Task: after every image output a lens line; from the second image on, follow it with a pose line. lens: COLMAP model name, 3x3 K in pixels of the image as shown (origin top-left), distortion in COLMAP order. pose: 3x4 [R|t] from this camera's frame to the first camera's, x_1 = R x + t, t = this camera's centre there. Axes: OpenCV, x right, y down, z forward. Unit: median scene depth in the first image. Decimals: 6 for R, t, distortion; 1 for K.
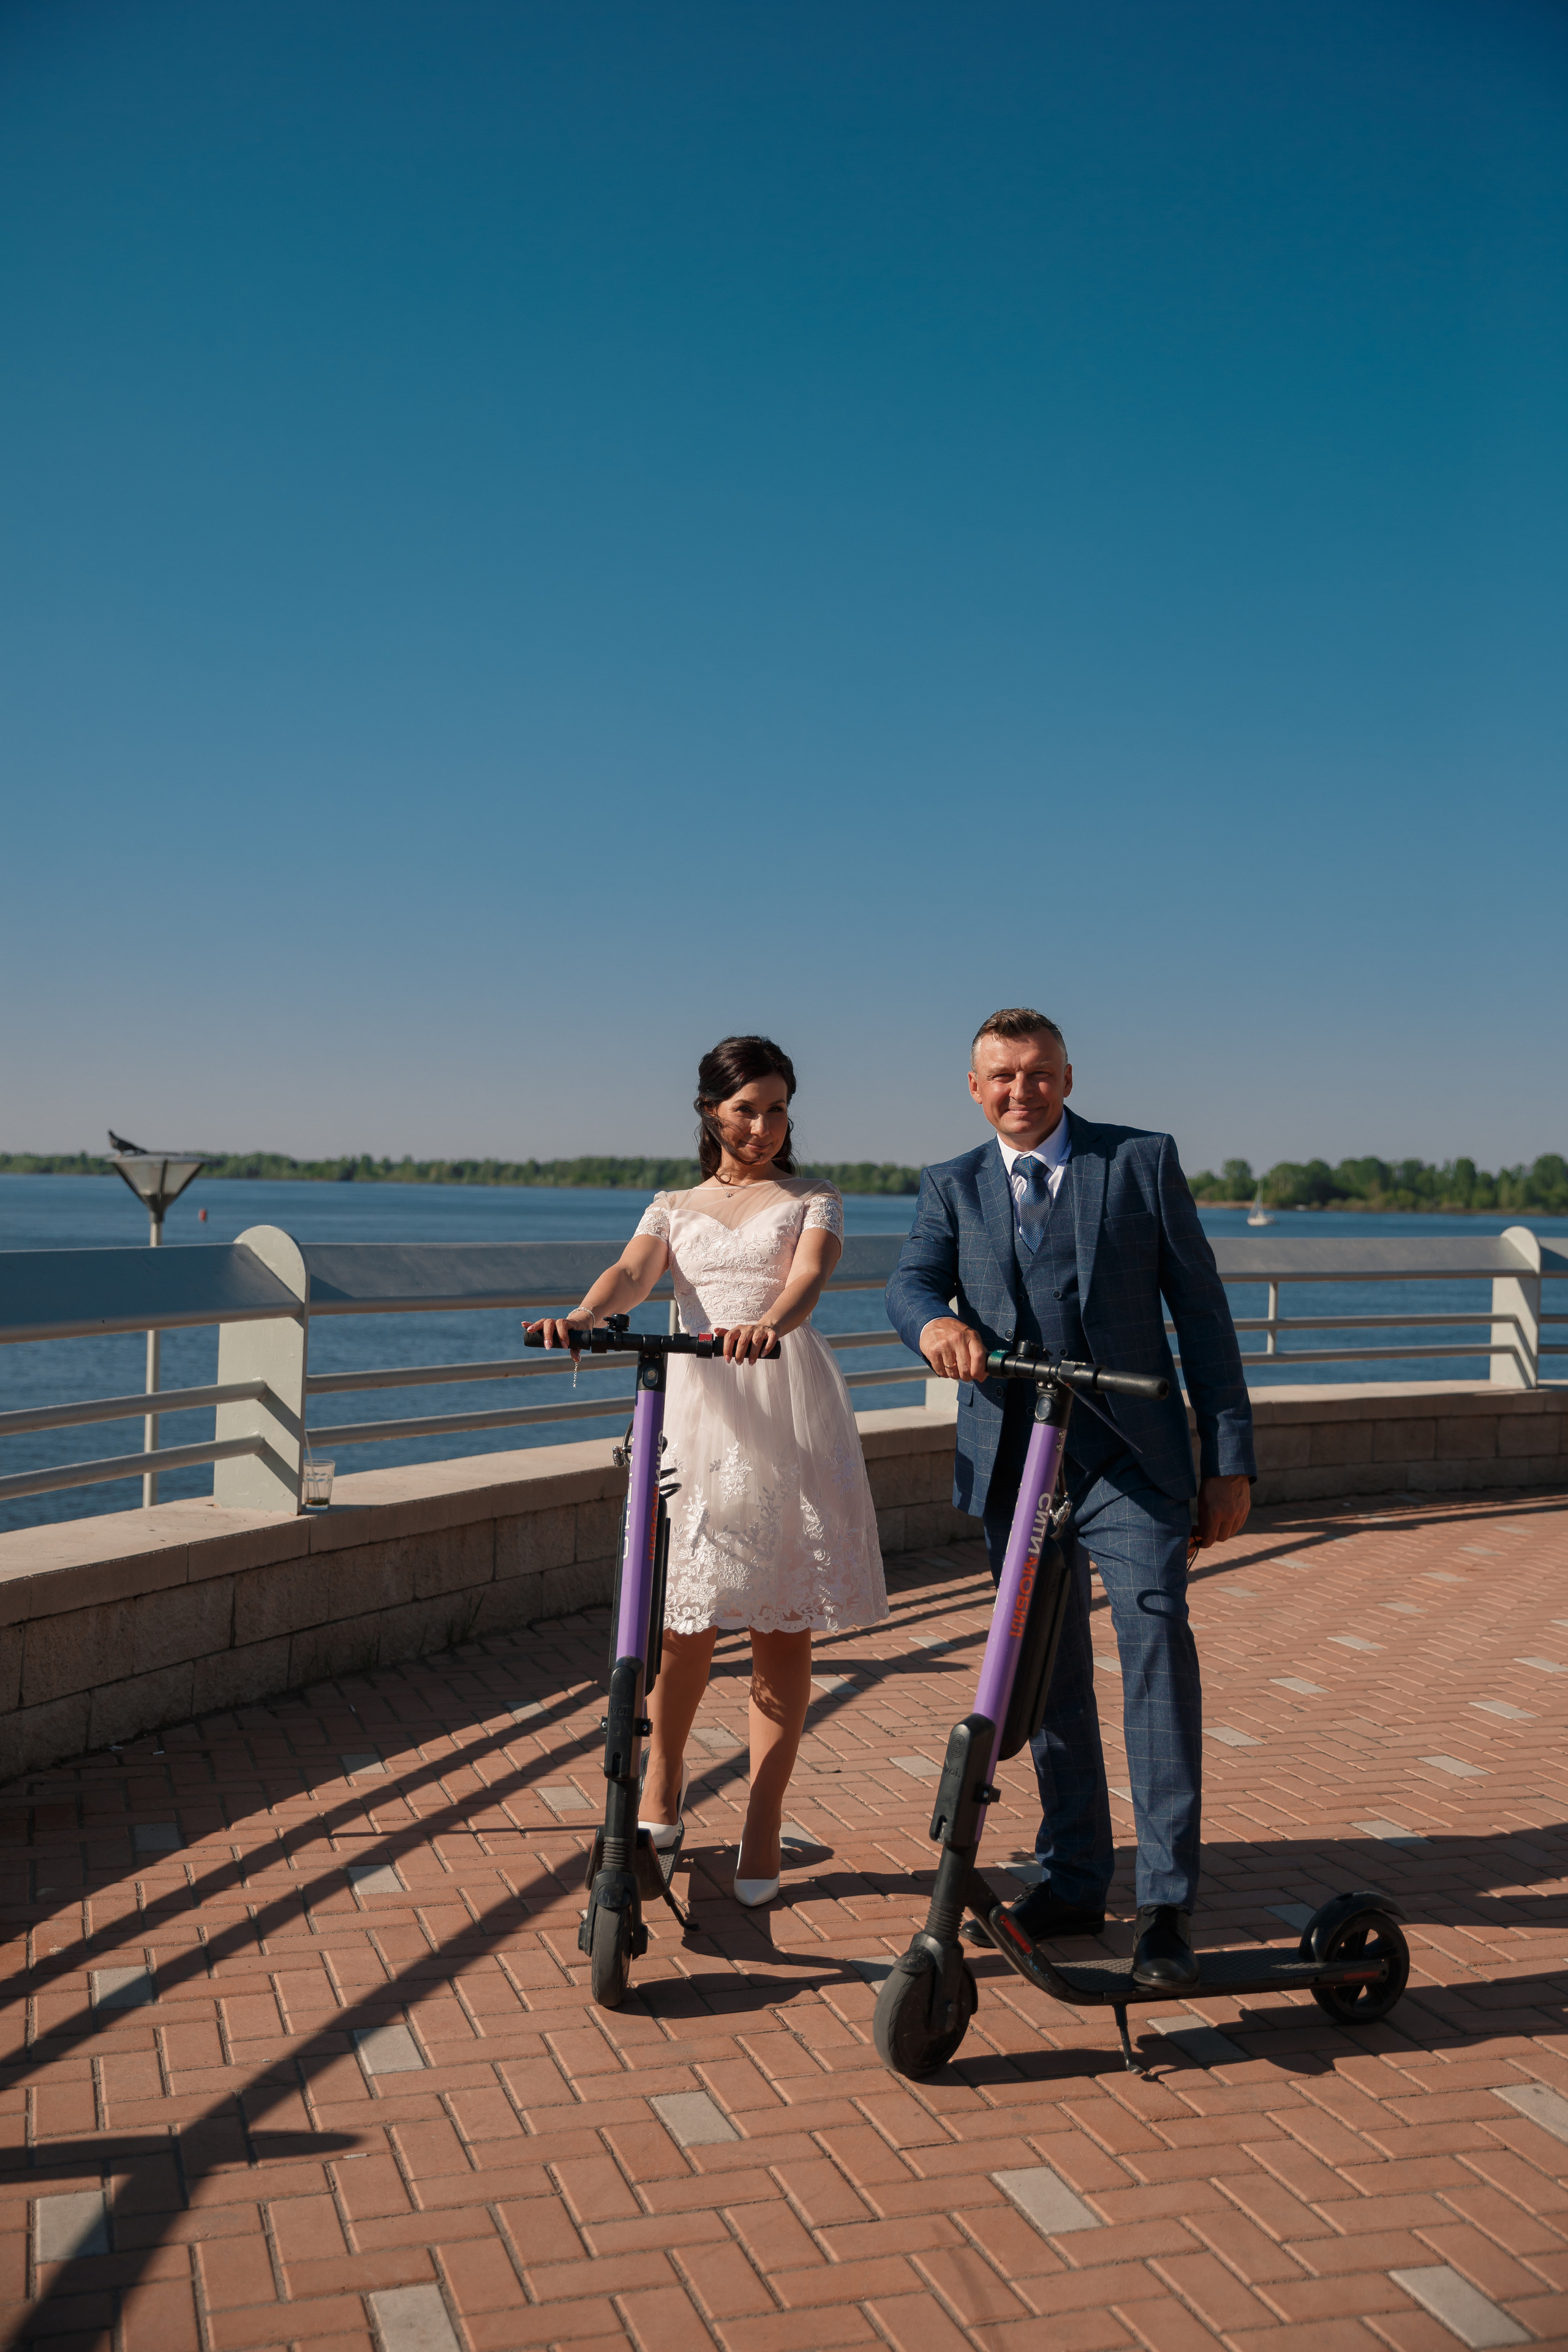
lens RADIAL K [[2494.9, 0, 784.0], [0, 2494.9, 1176.0], [0, 0, 1]] dist [0.013800, 0.053977]
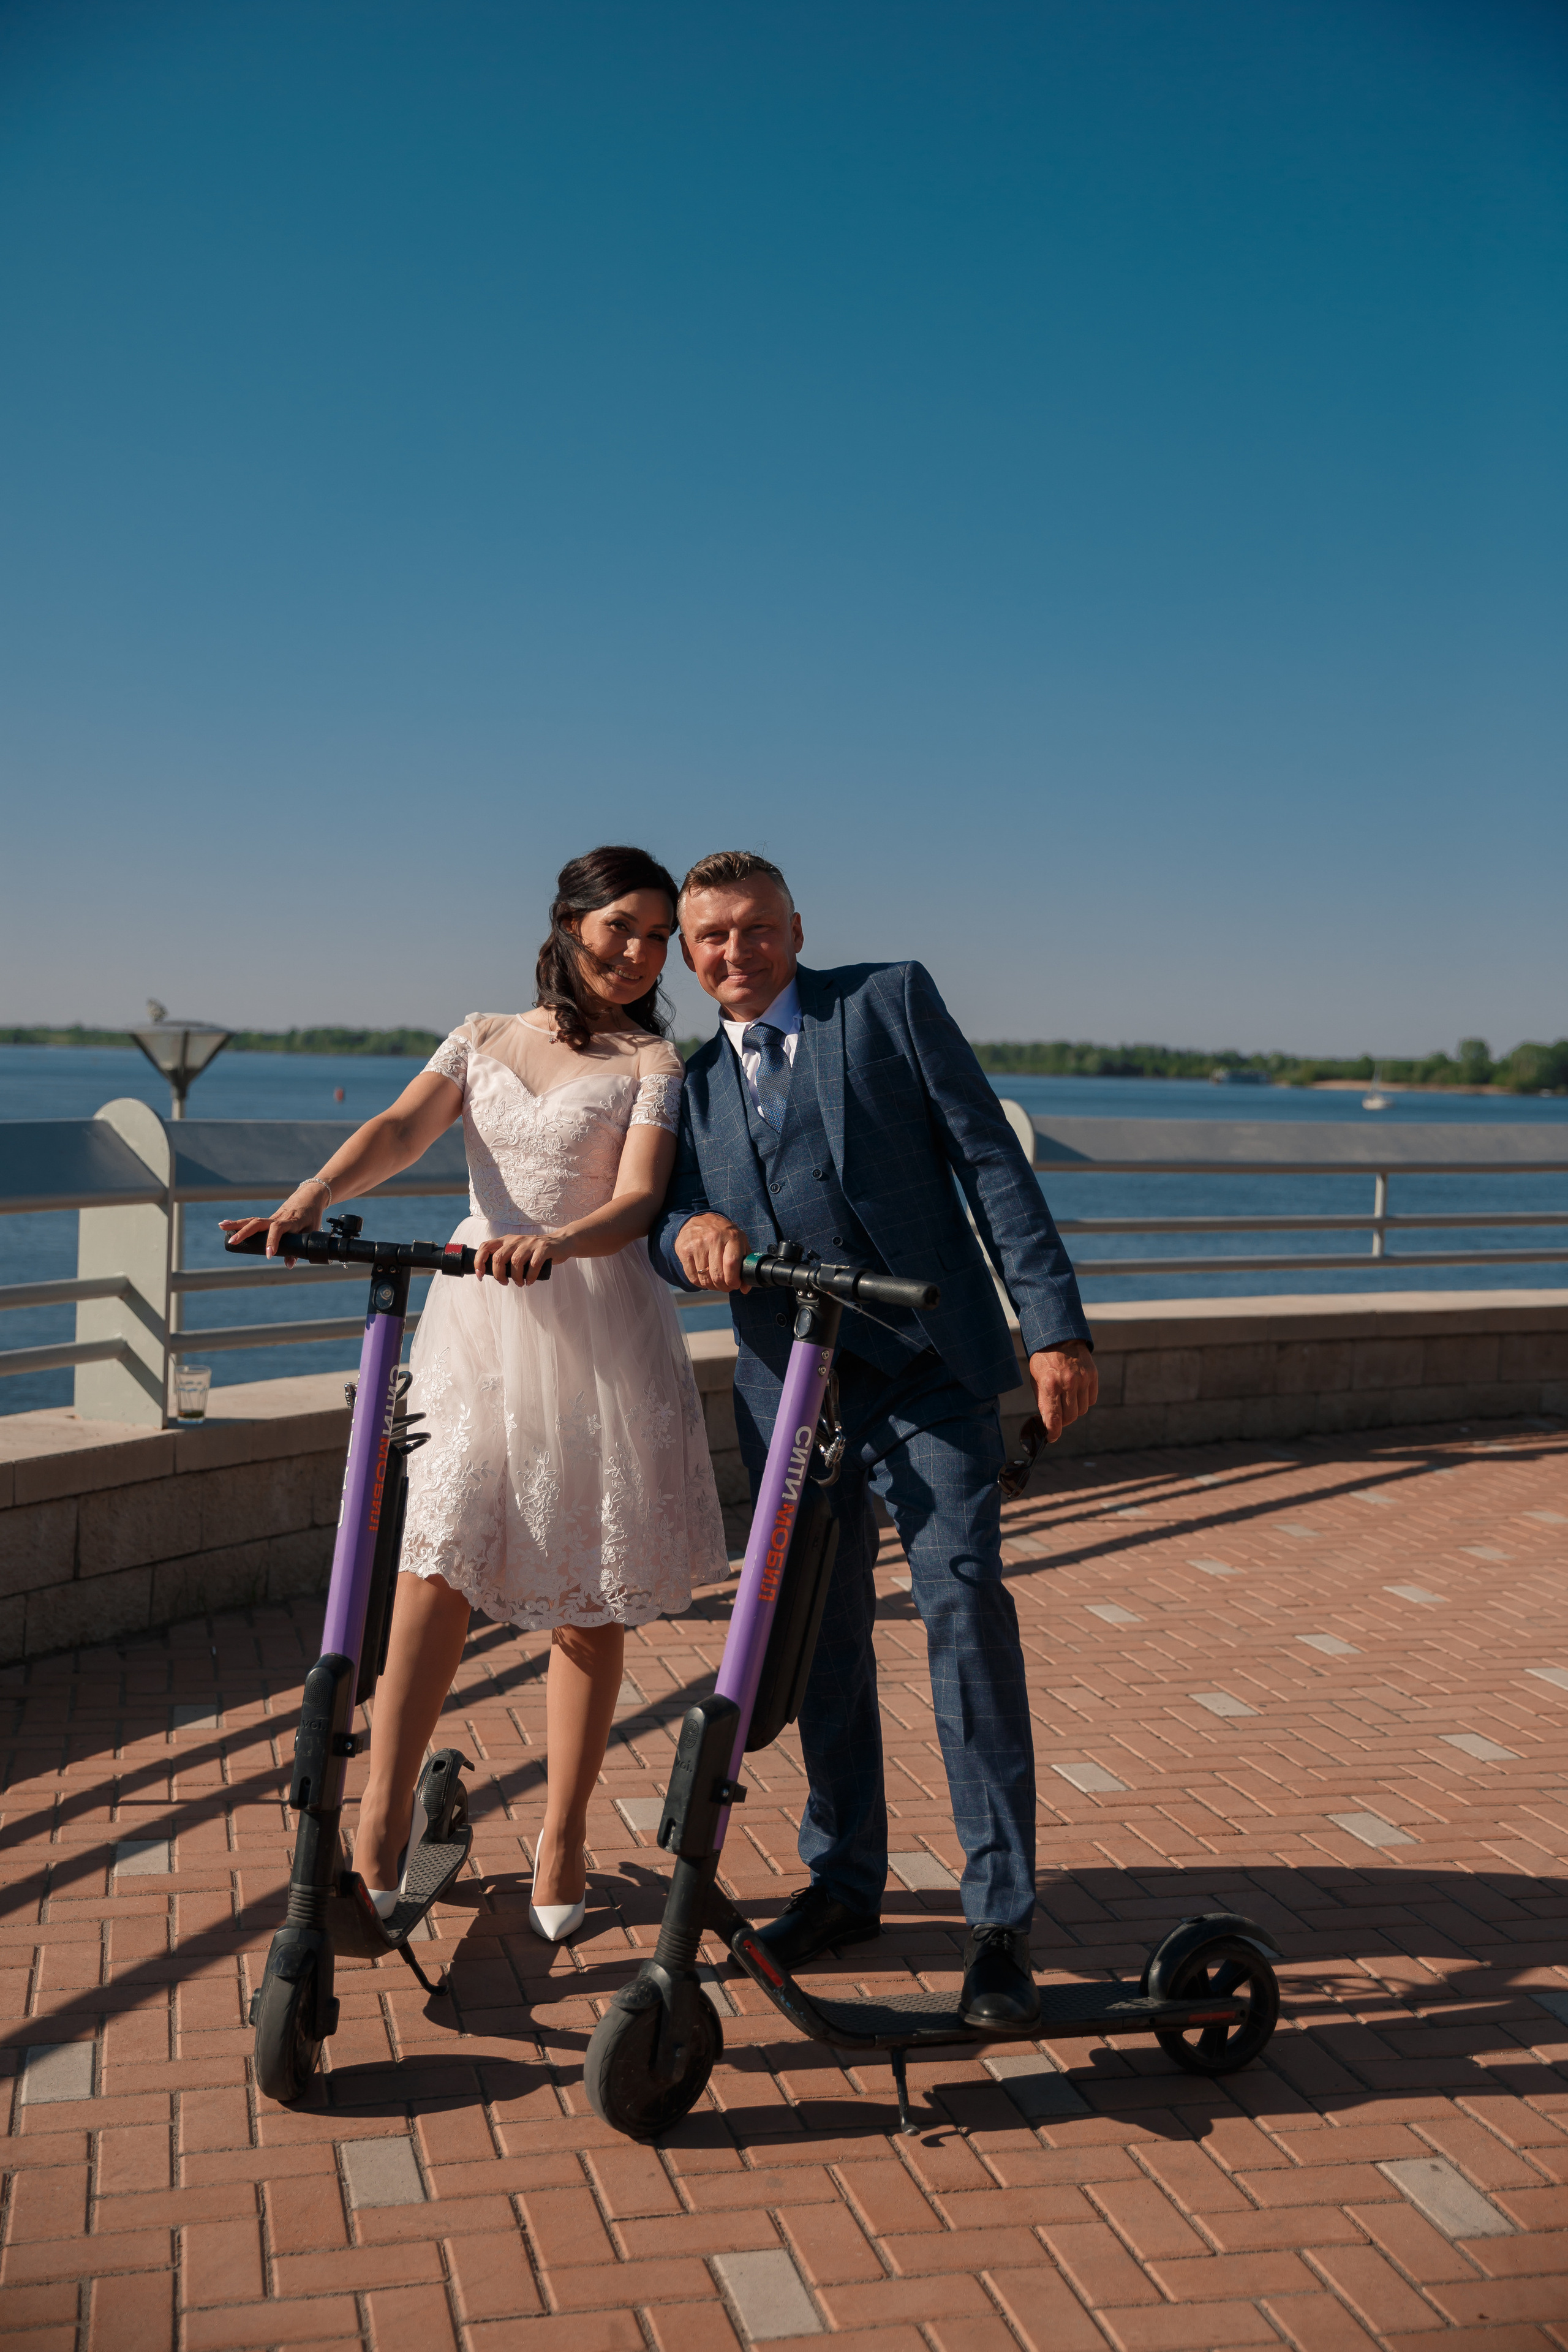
lens RADIAL K [[2705.7, 0, 784.0], [0, 2705.7, 1176.0], [0, 0, 1]] dist [0.062997, -0.029918]
pose [[0.997262, 0.007739, -0.073541, 0.096013], [-0.004473, 0.999001, 0.044470, 0.003852], [0.073811, -0.044019, 0.996300, 0.074119]]
